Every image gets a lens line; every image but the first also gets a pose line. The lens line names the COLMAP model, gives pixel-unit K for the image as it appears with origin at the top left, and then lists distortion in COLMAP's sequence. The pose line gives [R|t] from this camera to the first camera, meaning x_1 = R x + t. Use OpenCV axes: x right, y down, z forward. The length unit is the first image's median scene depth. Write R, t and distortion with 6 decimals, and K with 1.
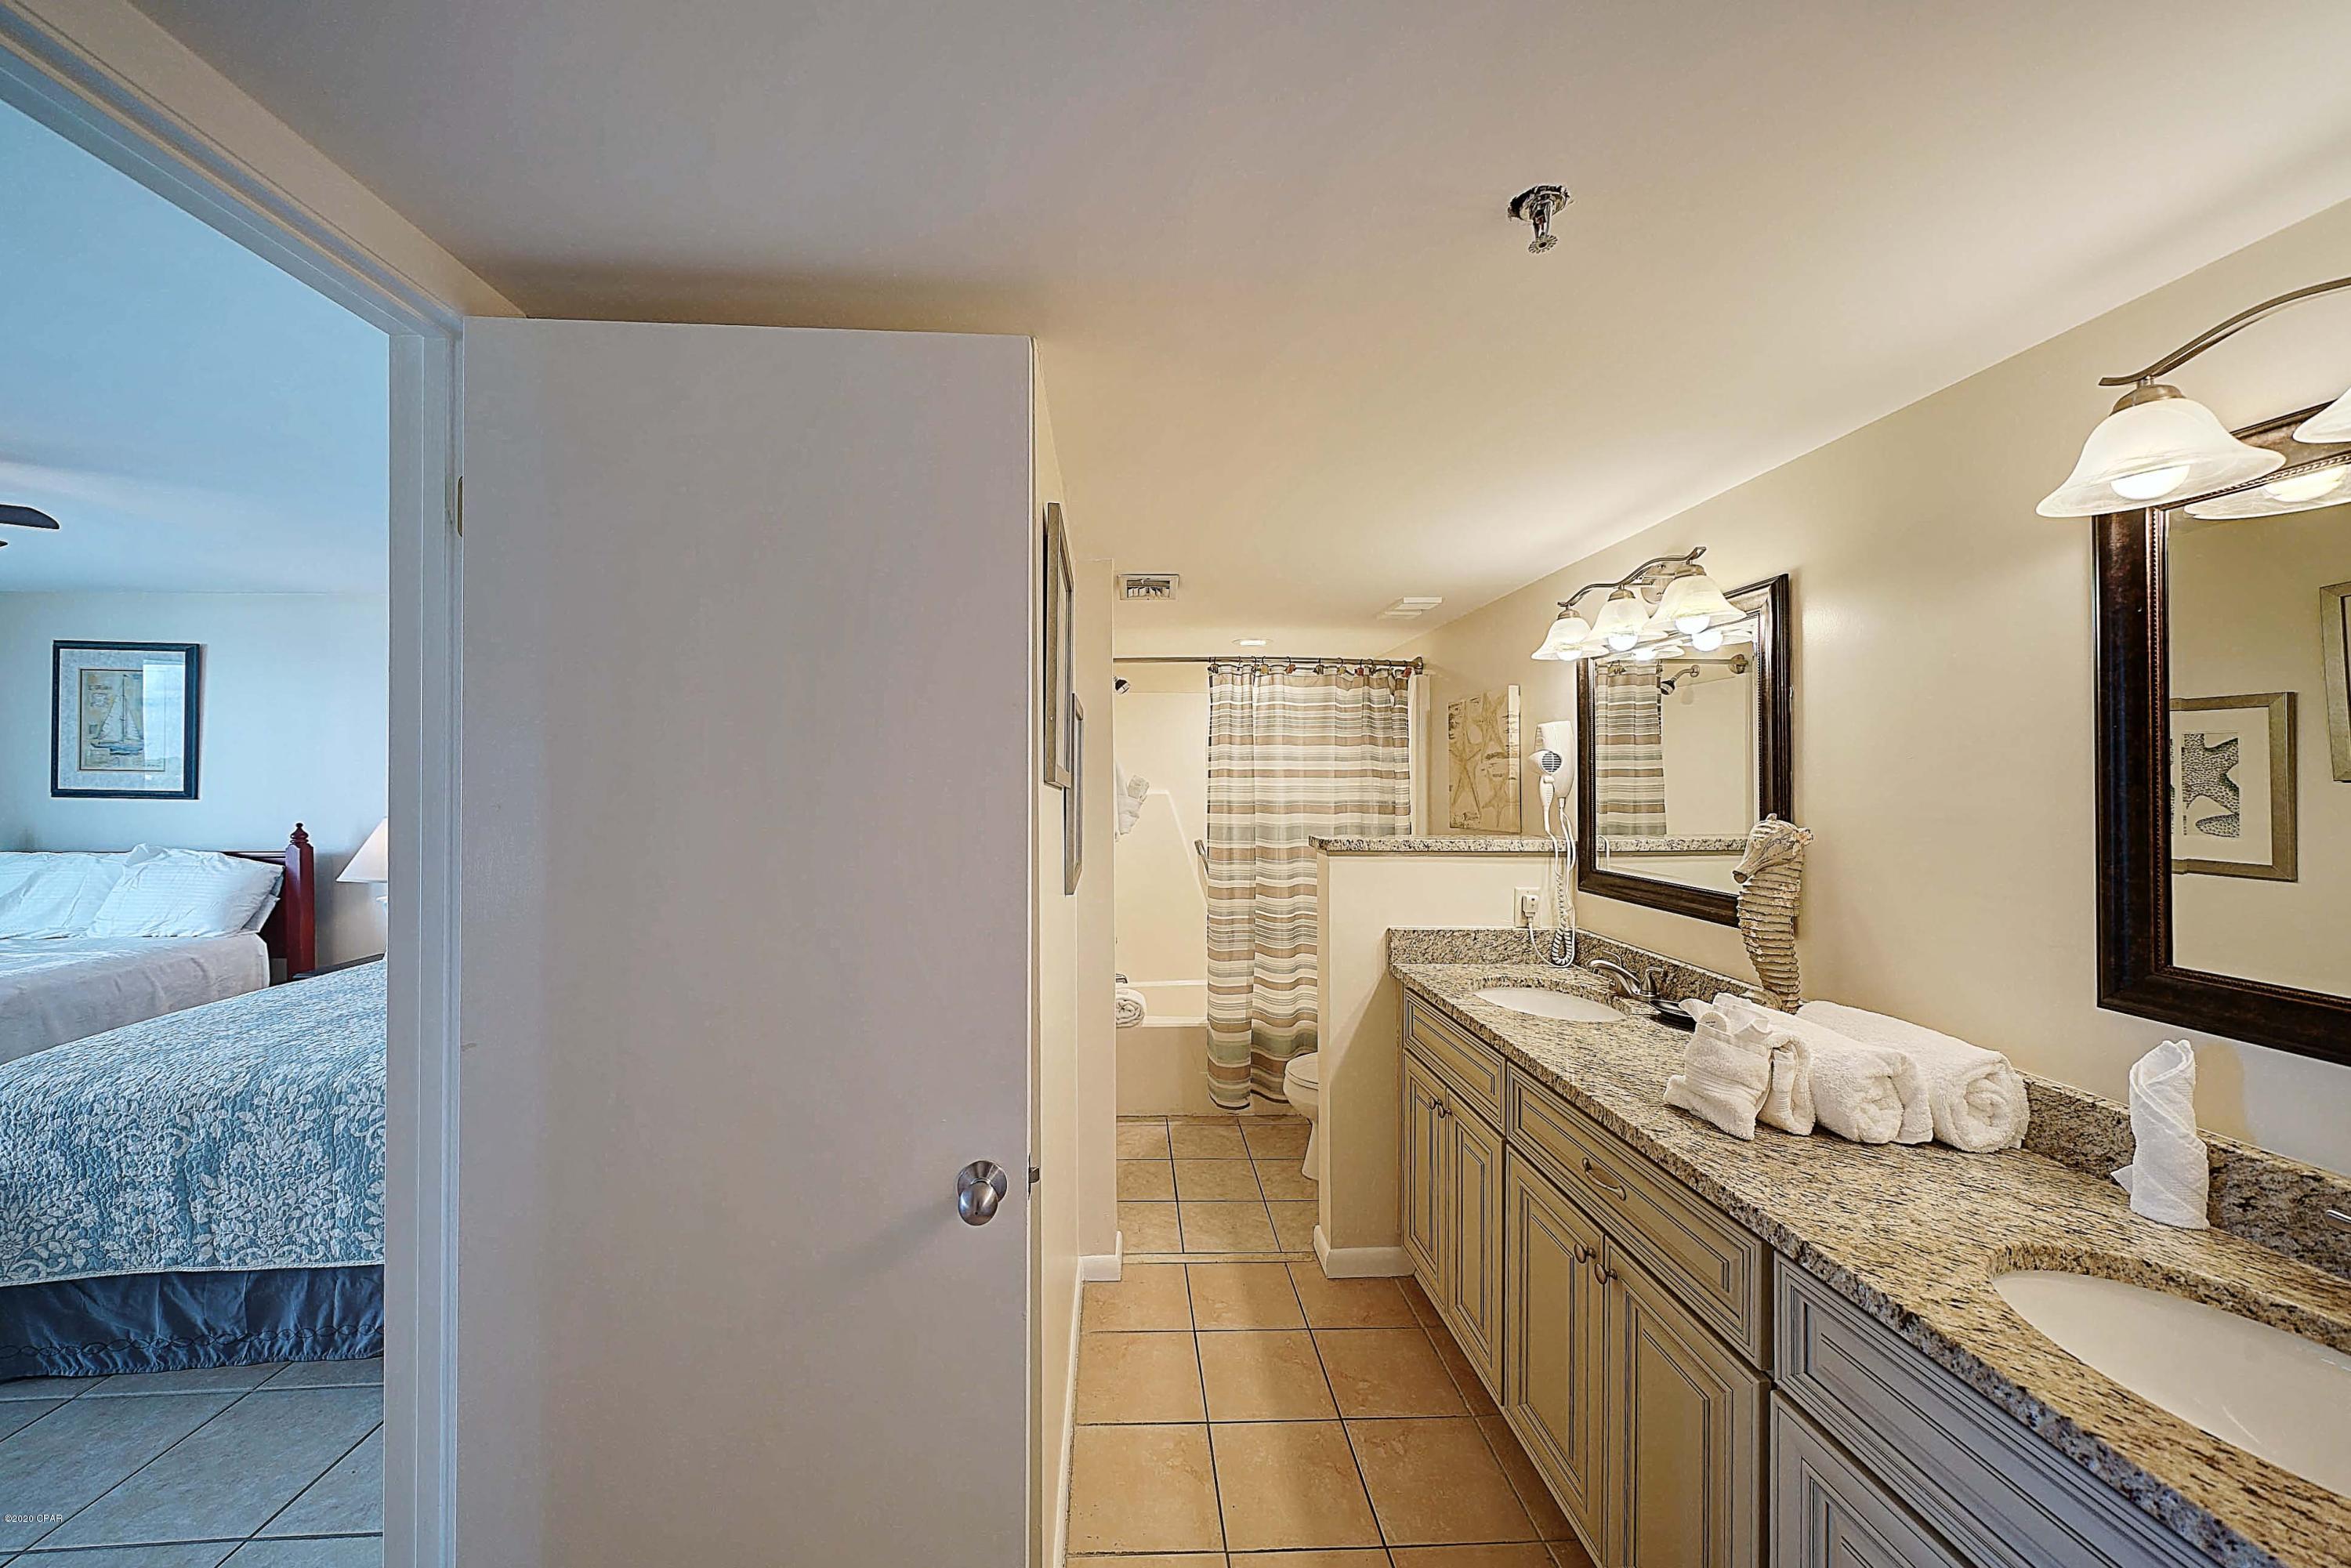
lens RADIAL K [[805.2, 0, 1153.2], [0, 805.2, 768.9], [0, 0, 1]] dist [0.002732, -0.000376]
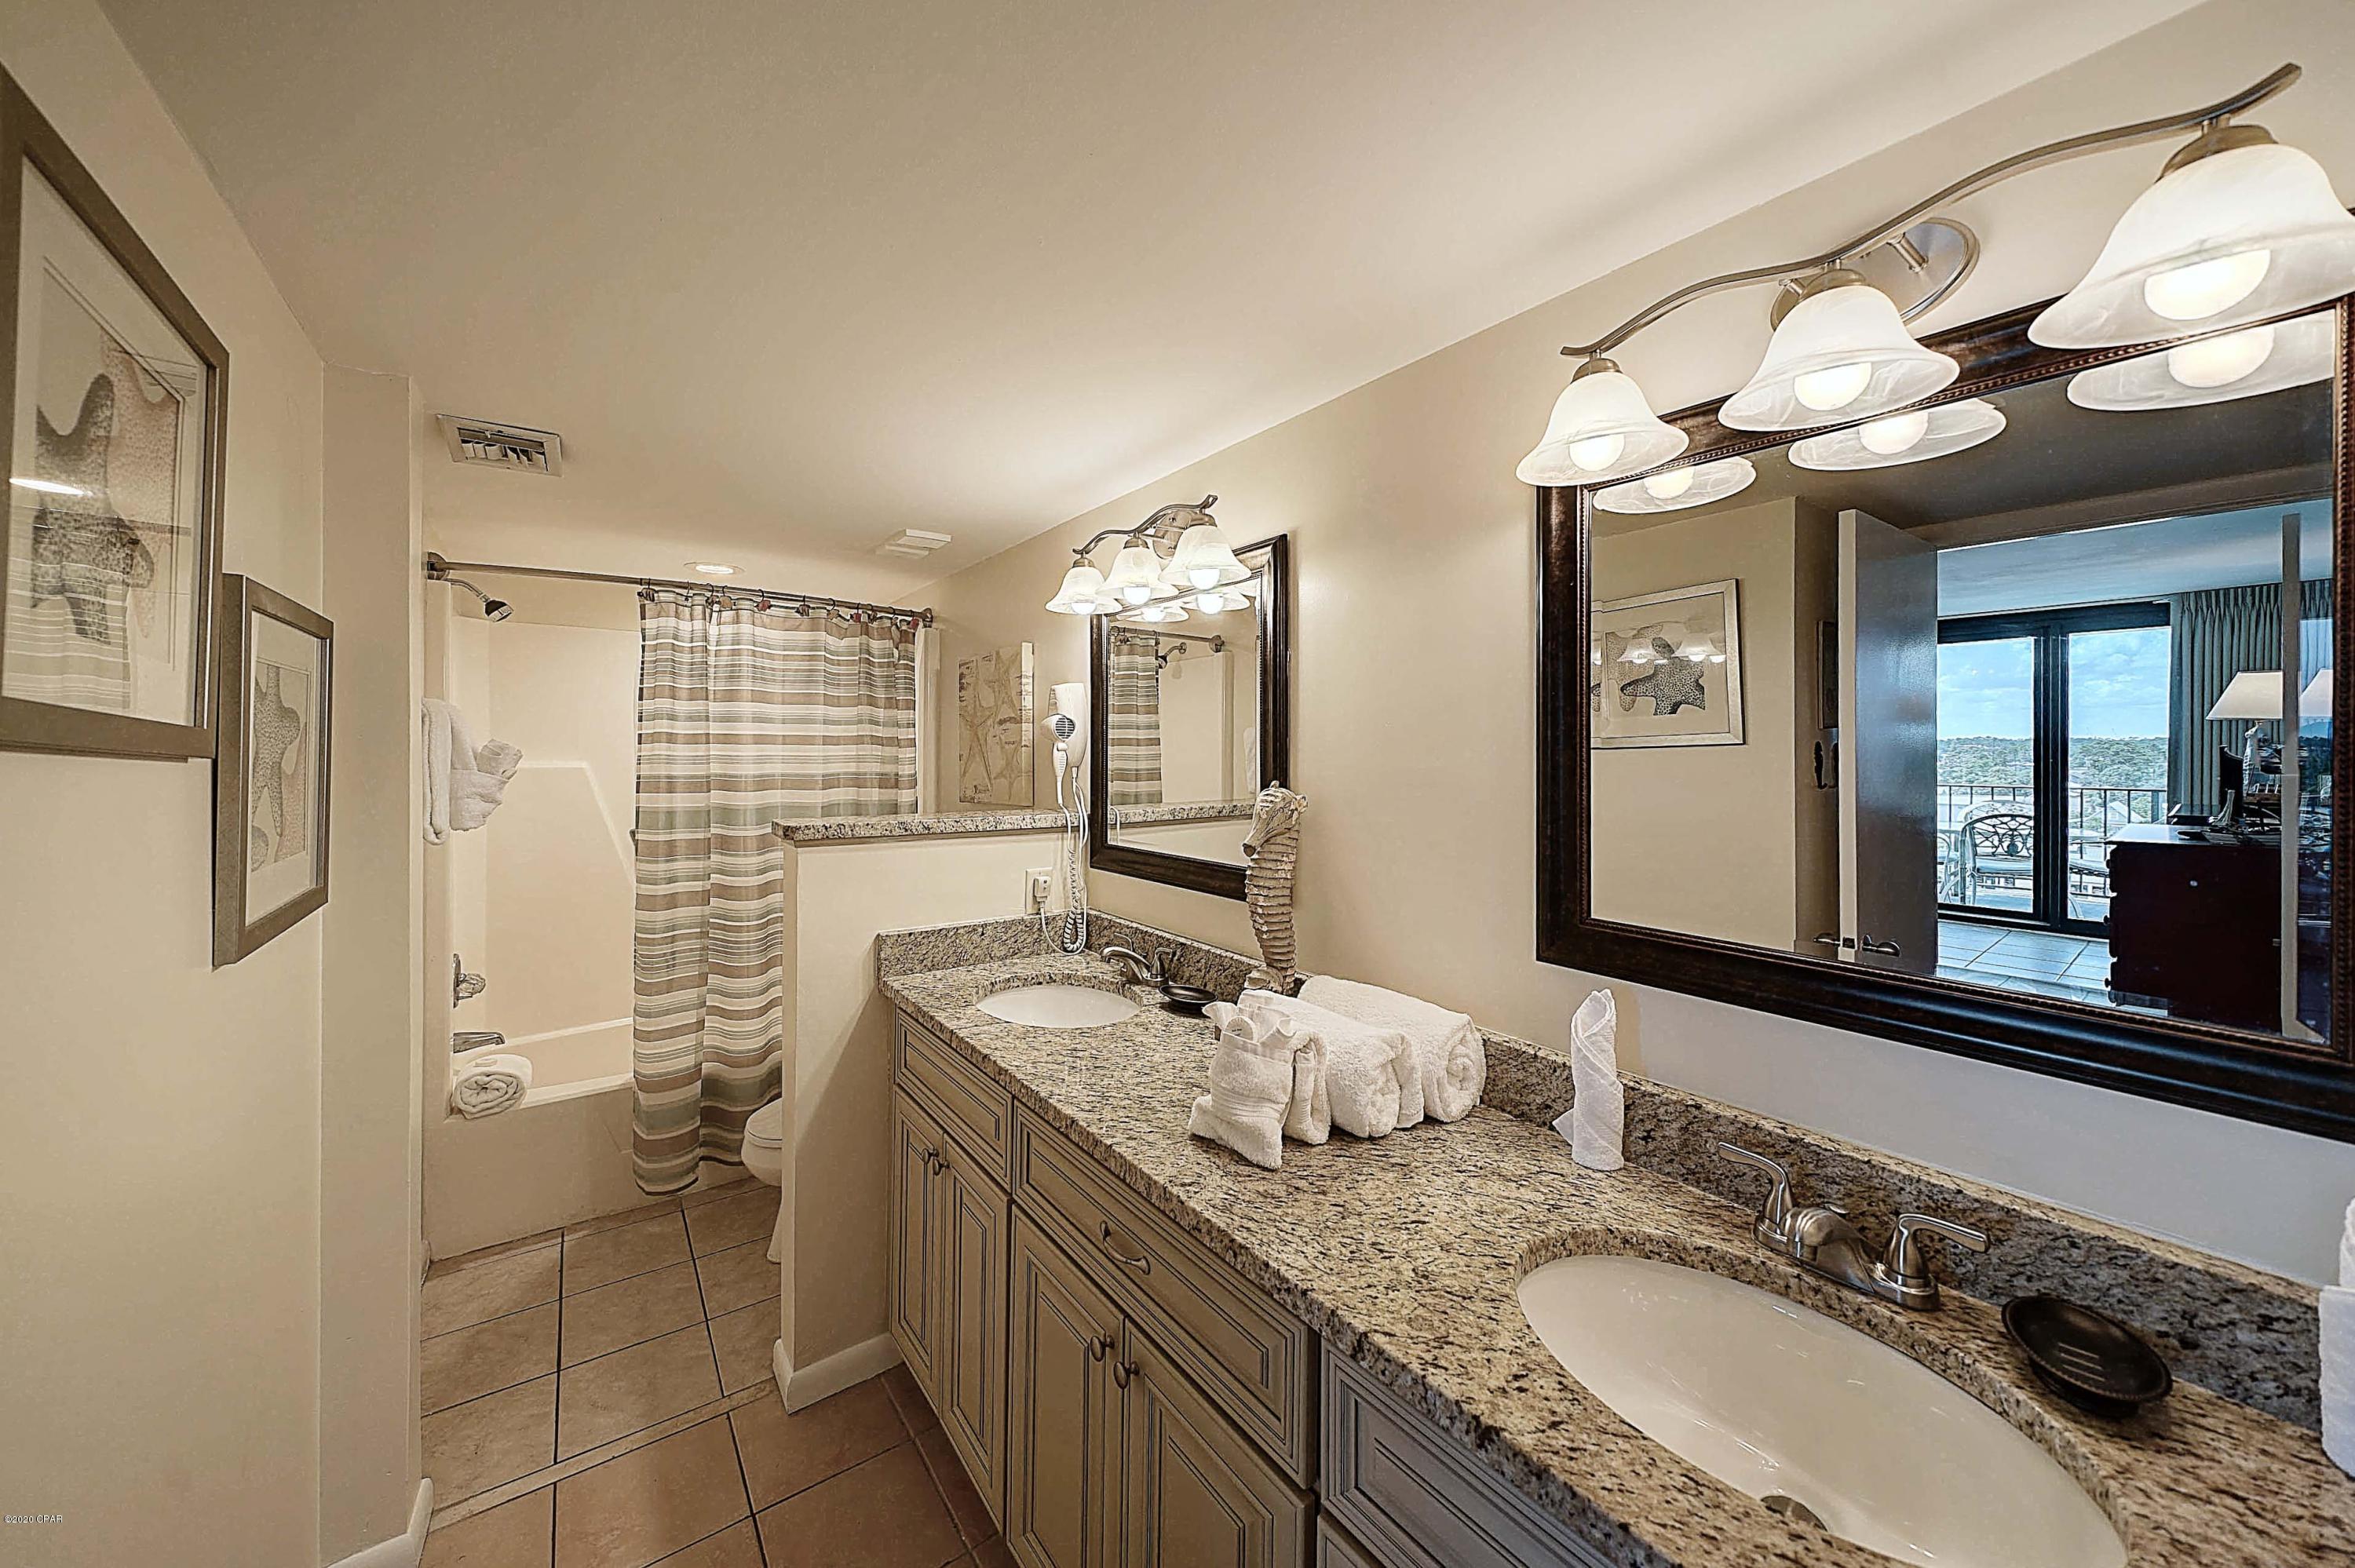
lens RADIAL K [[806.5, 0, 1158.5], [0, 806.5, 741.0], [0, 0, 1]] dist [0.002732, -0.000376]
pose [[0.835725, 0.007770, 0.549093, 0.116883], [-0.008293, 0.999964, -0.001529, 0.010021], [-0.549085, -0.003276, 0.835760, 0.254261]]
